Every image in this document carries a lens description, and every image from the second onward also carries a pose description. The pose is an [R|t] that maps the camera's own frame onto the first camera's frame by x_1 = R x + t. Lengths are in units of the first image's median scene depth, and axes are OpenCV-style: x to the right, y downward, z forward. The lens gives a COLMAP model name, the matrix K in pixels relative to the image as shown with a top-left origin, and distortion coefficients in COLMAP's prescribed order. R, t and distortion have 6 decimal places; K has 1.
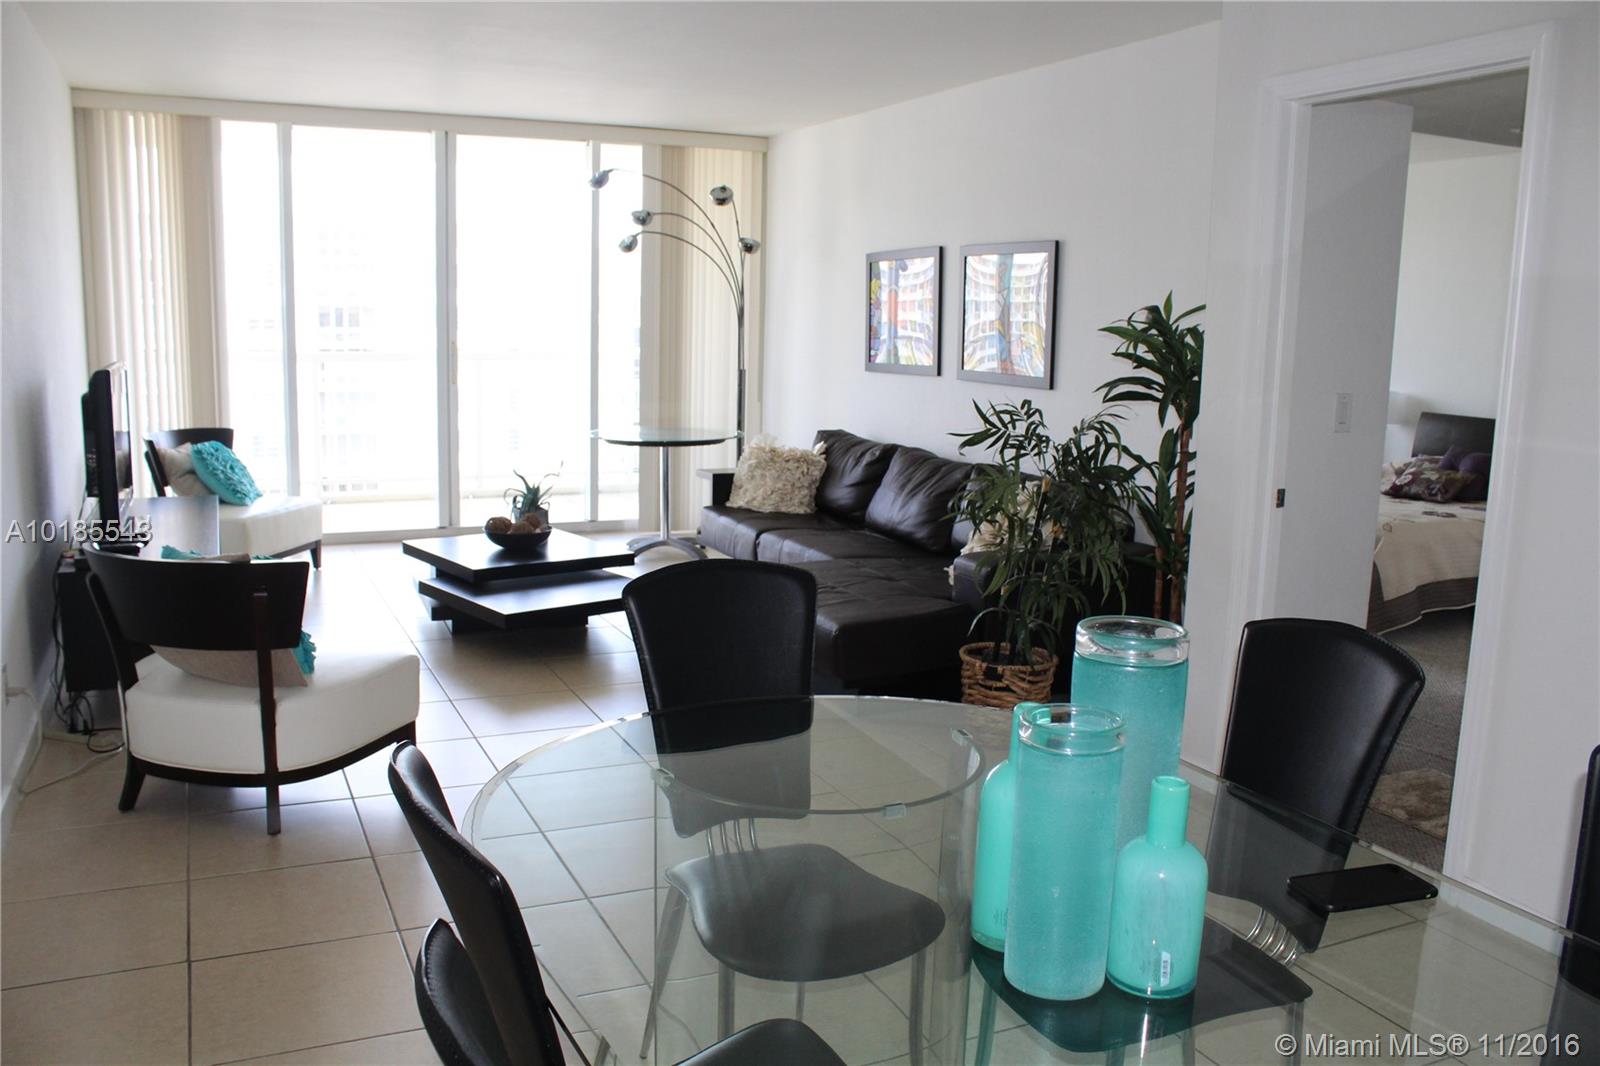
lens RADIAL K [[1343.1, 0, 800.0], [0, 1343.1, 533.0], [0, 0, 1]] dist [-0.012150, 0.002606]
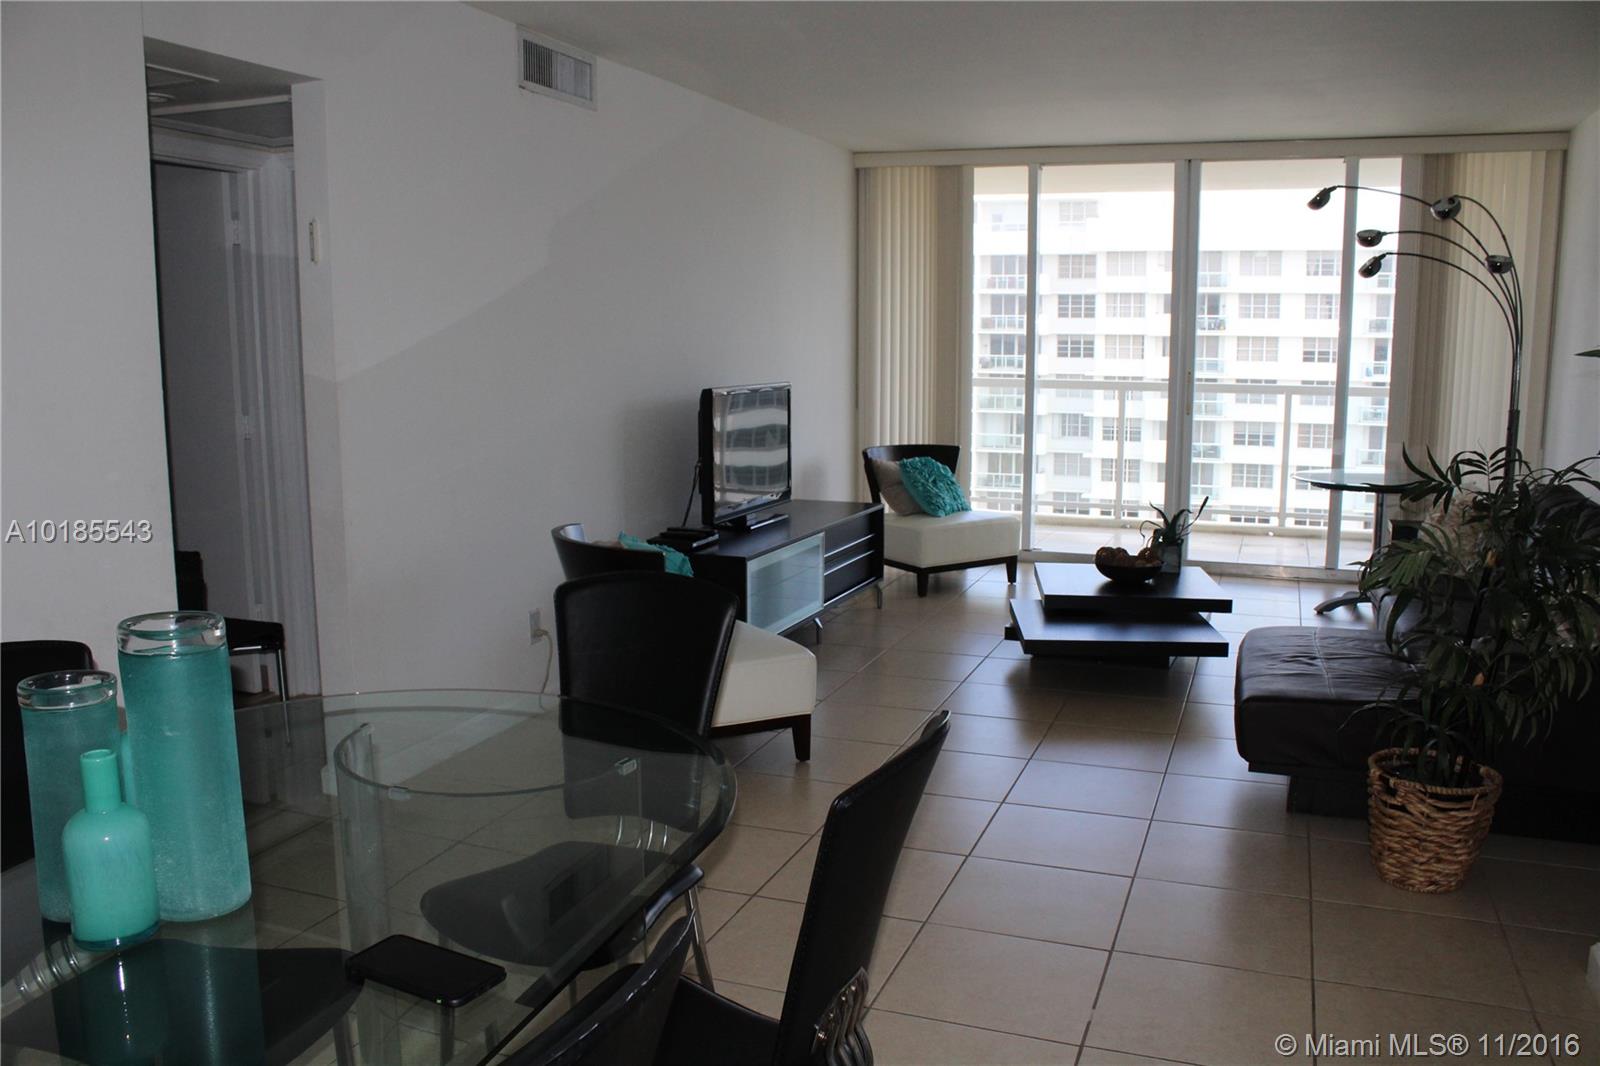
lens RADIAL K [[1343.1, 0, 800.0], [0, 1343.1, 533.0], [0, 0, 1]] dist [-0.012150, 0.002606]
pose [[0.752388, 0.091109, -0.652389, 0.219656], [-0.107525, 0.994092, 0.014823, -0.010963], [0.649886, 0.058995, 0.757739, 0.090145]]
